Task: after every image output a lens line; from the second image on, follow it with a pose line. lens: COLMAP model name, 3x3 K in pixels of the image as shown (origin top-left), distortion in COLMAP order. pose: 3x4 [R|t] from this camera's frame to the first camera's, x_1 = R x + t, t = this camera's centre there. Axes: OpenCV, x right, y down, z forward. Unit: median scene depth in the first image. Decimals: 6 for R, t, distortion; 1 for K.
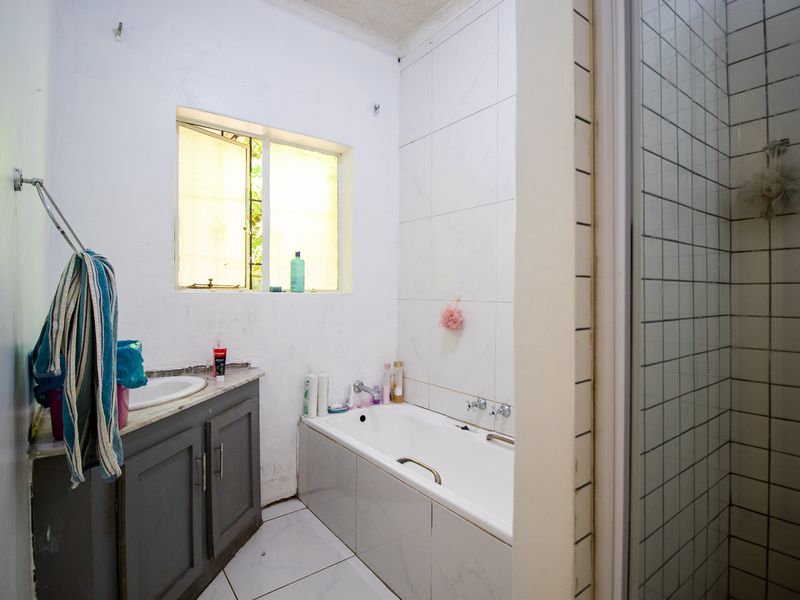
lens RADIAL K [[426.7, 0, 402.2], [0, 426.7, 298.4], [0, 0, 1]] dist [-0.006891, -0.001584]
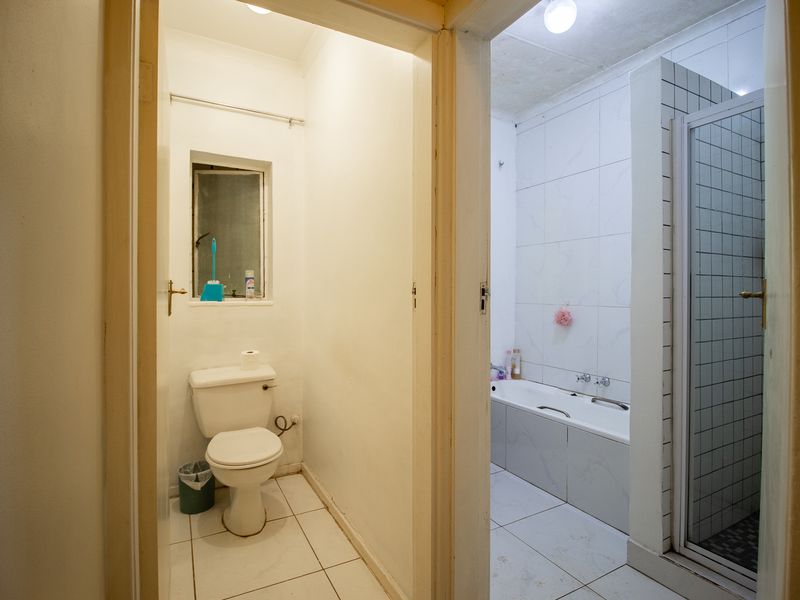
lens RADIAL K [[426.7, 0, 398.5], [0, 426.7, 296.4], [0, 0, 1]] dist [-0.006891, -0.001584]
pose [[0.989039, 0.001486, -0.147645, -0.221508], [-0.001998, 0.999992, -0.003319, -0.017819], [0.147639, 0.003578, 0.989035, -0.490662]]
